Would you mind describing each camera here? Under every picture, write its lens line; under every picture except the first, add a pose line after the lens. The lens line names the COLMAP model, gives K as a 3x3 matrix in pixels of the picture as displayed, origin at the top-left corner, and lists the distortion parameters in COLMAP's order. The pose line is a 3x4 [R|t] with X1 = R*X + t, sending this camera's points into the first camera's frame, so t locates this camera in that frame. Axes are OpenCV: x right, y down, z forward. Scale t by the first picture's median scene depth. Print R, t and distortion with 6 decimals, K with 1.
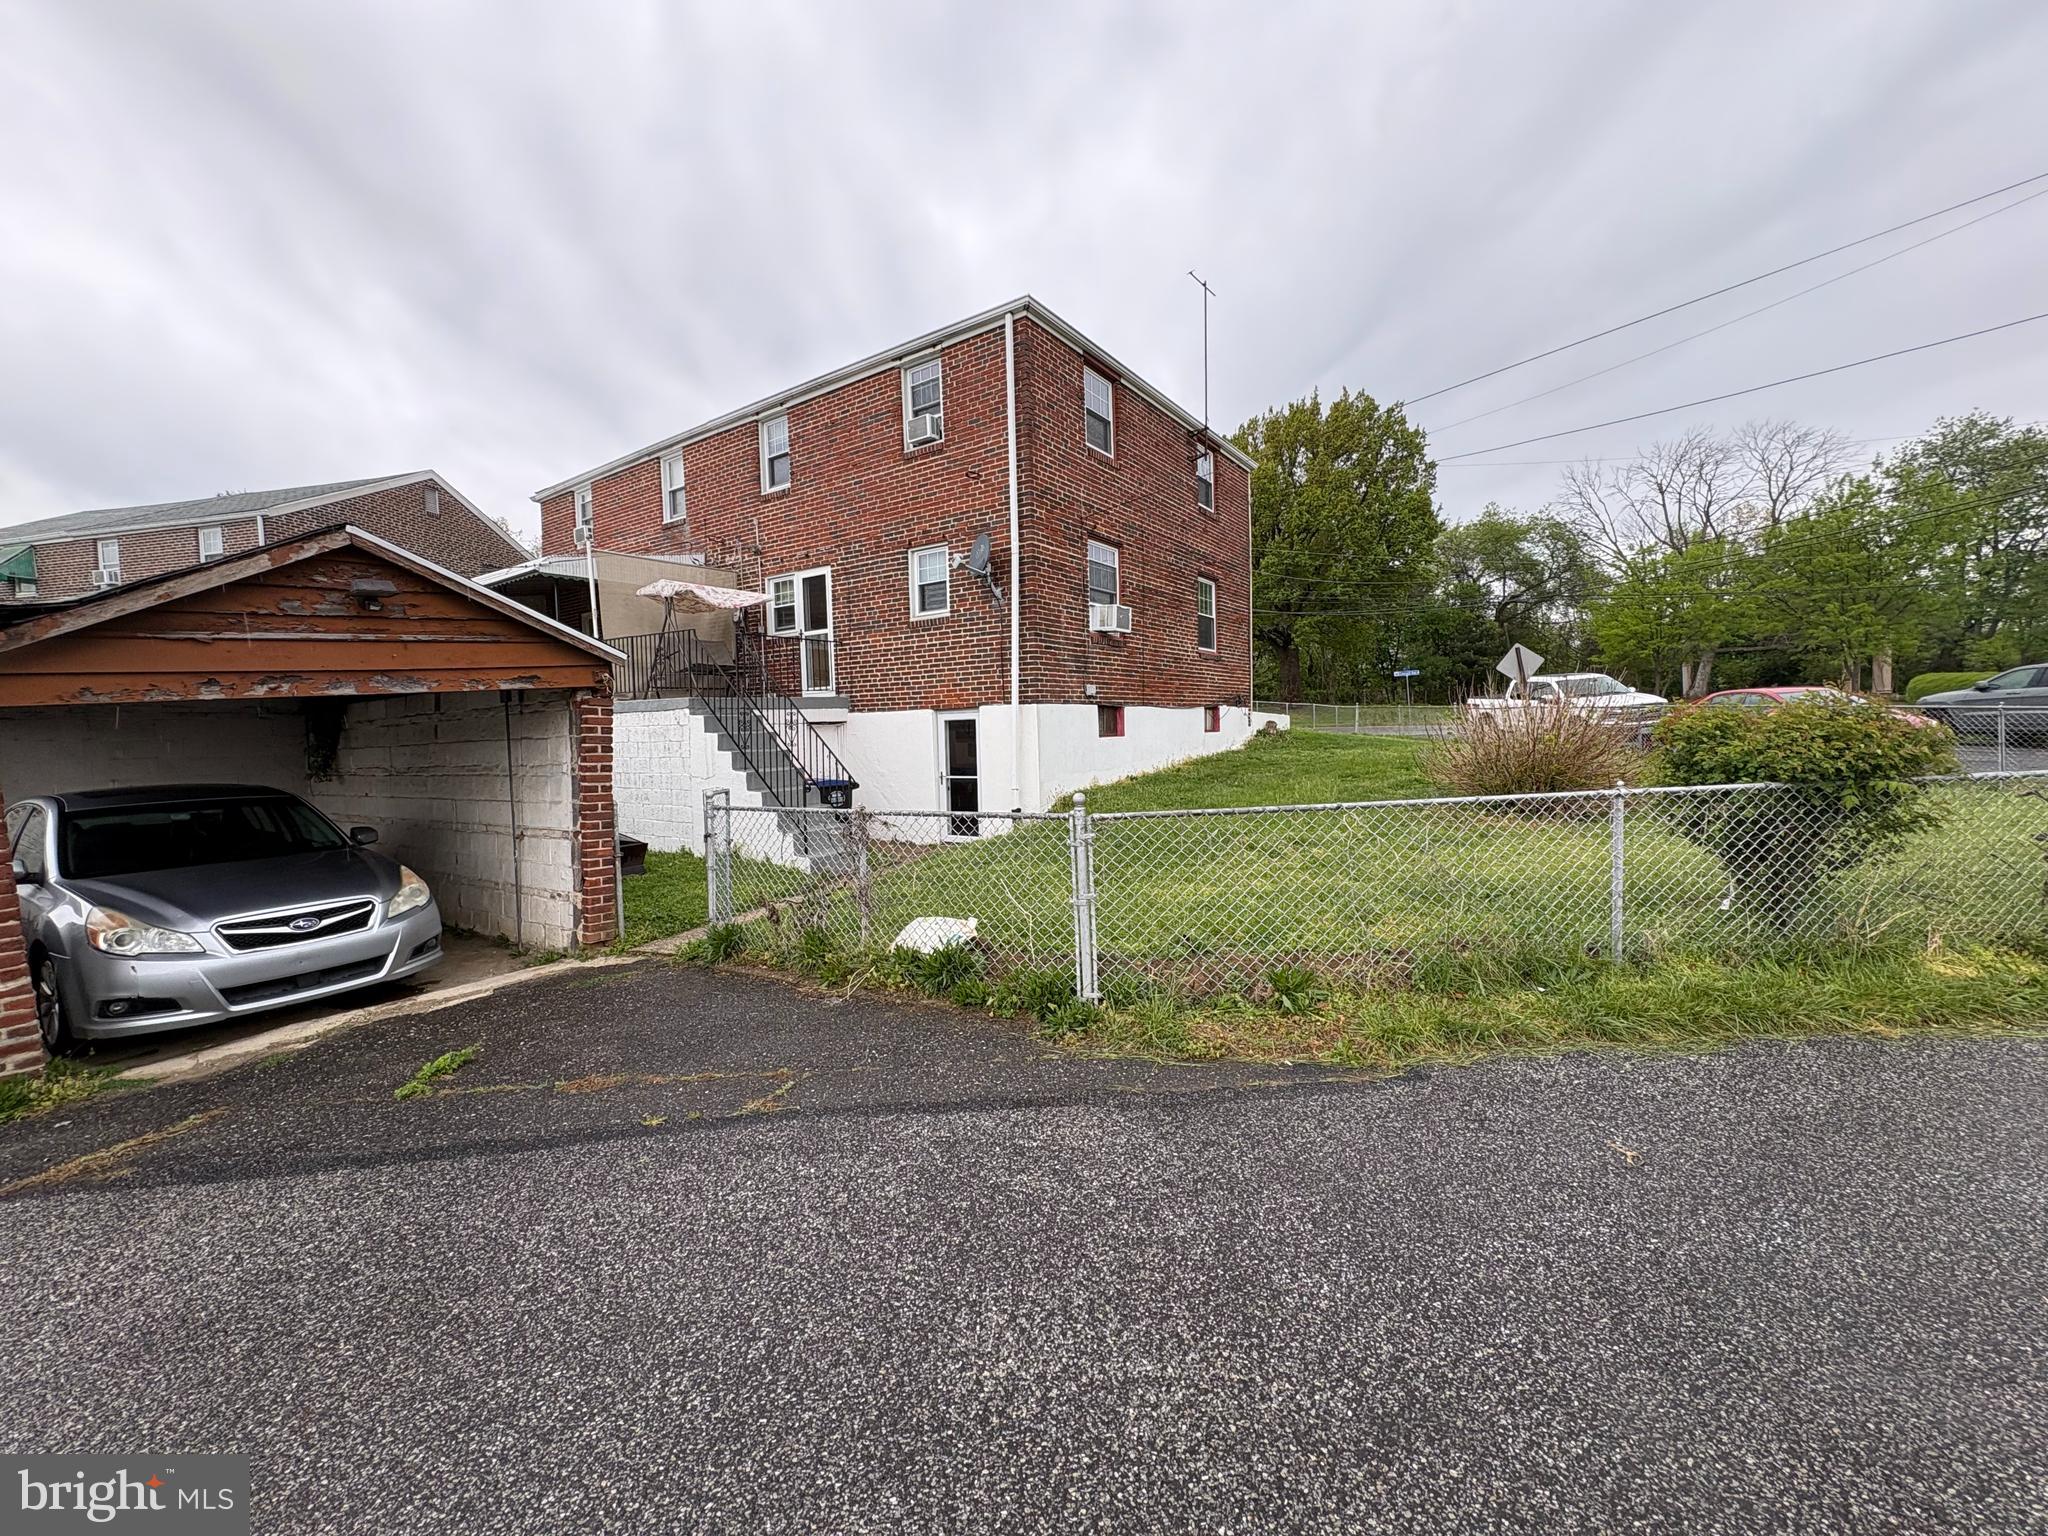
lens RADIAL K [[810.5, 0, 1029.7], [0, 810.5, 769.2], [0, 0, 1]] dist [-0.000431, 0.000091]
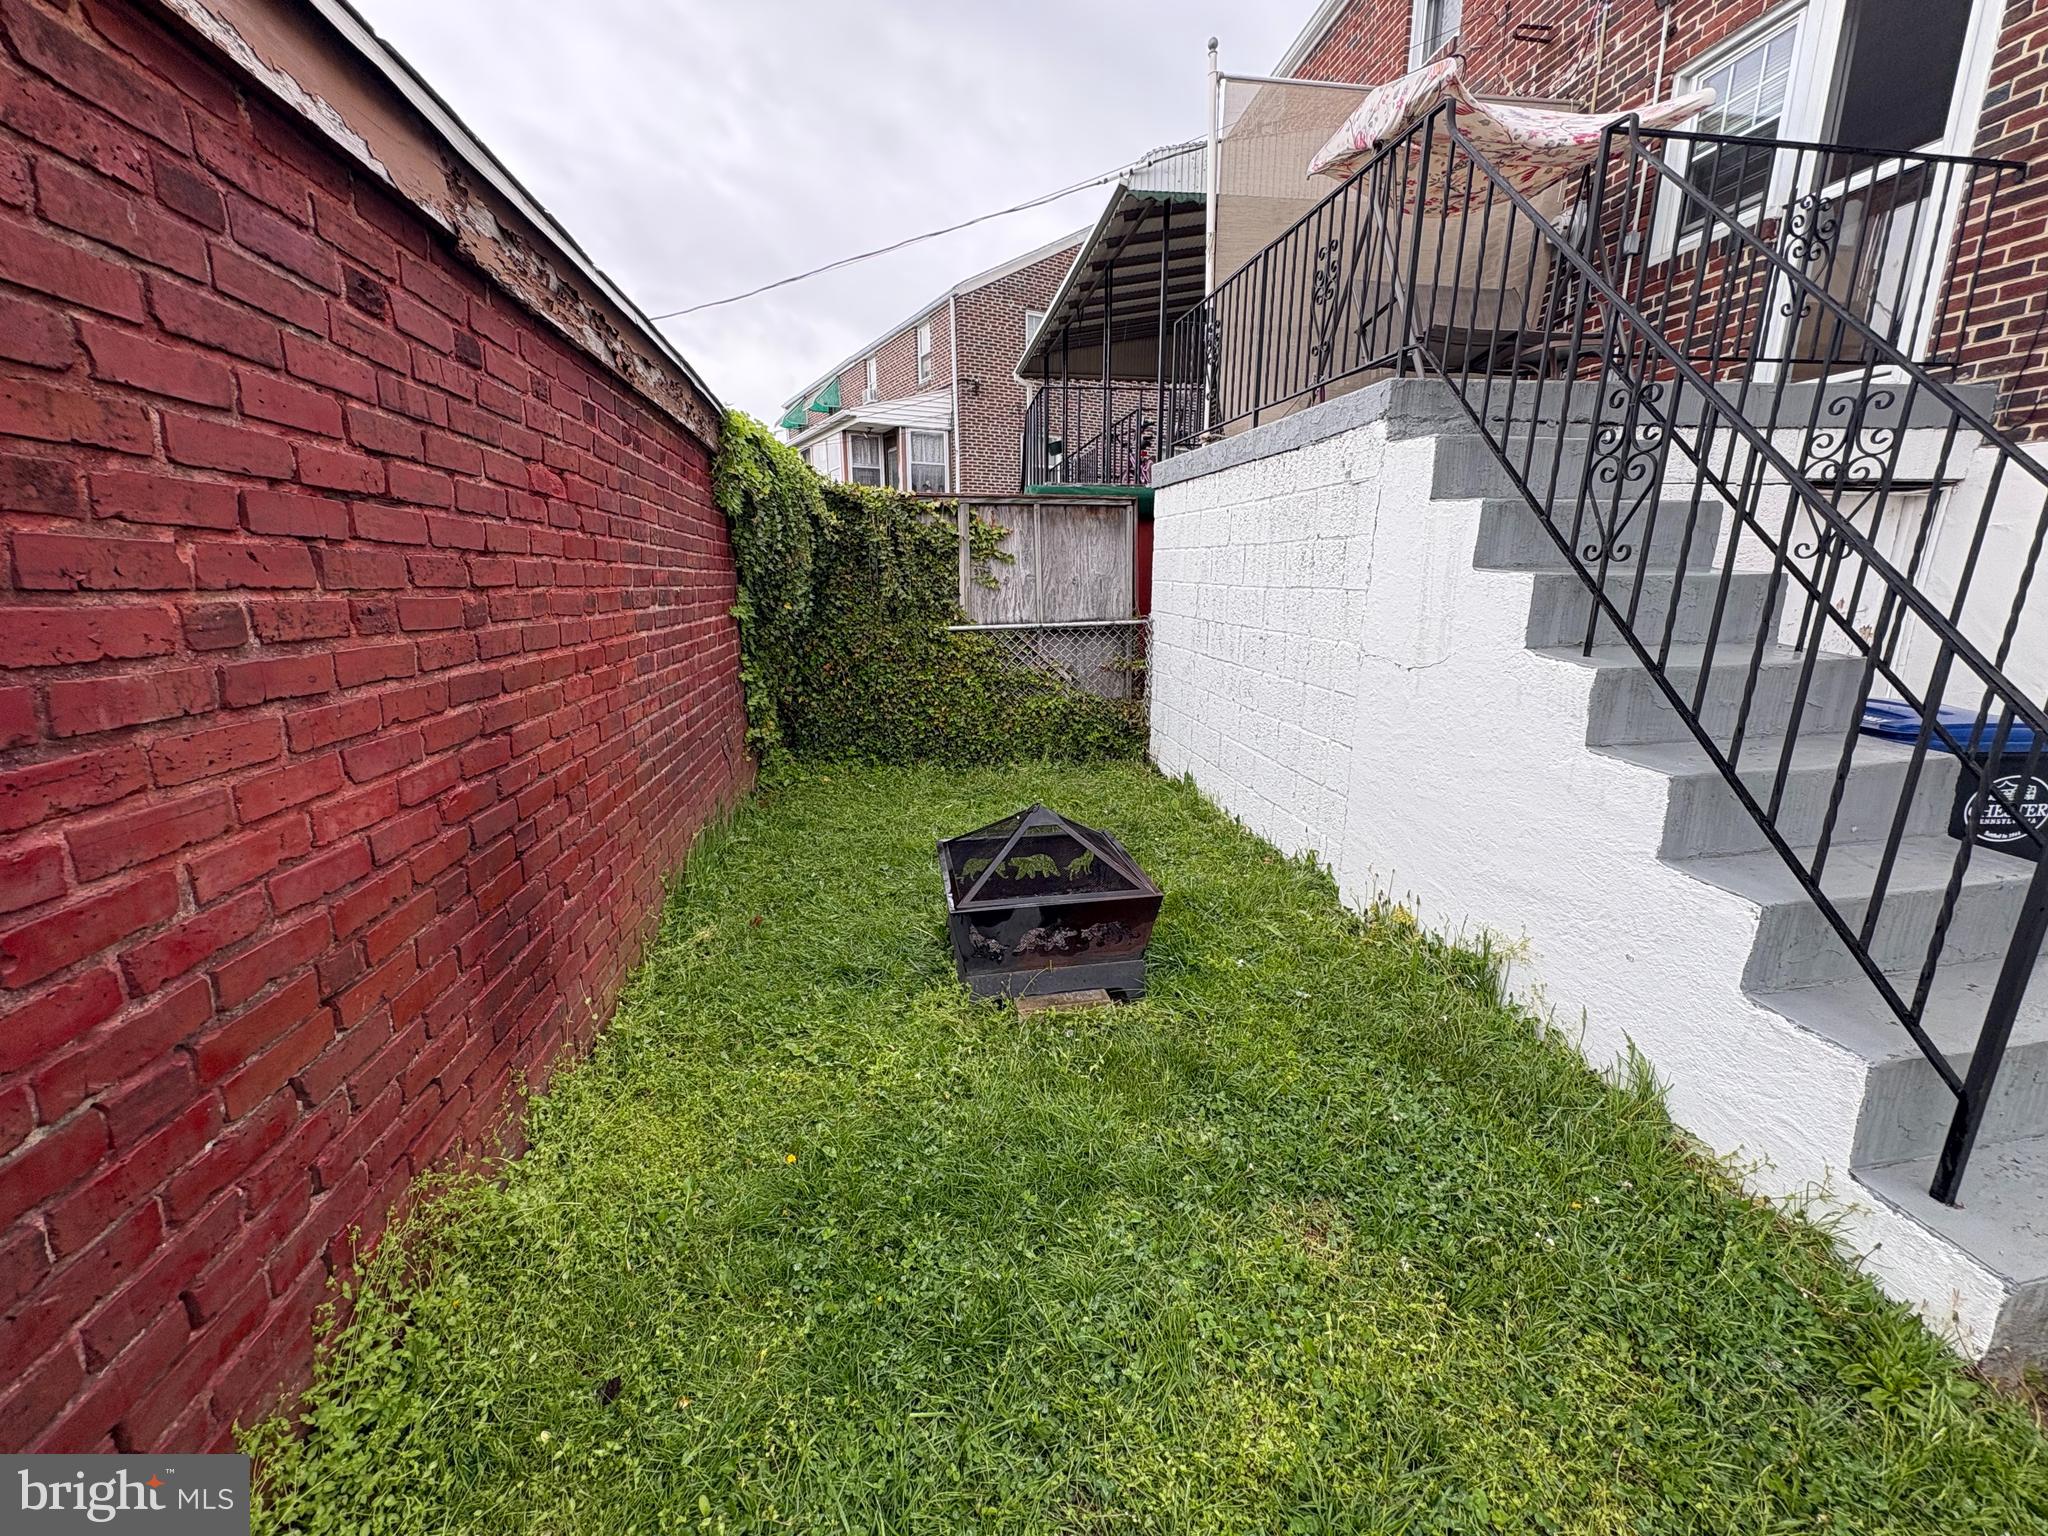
lens RADIAL K [[810.5, 0, 1025.8], [0, 810.5, 785.2], [0, 0, 1]] dist [-0.000431, 0.000091]
pose [[0.692679, 0.189960, -0.695781, -0.287781], [-0.061235, 0.976699, 0.205694, -0.000544], [0.718642, -0.099874, 0.688171, 0.704891]]
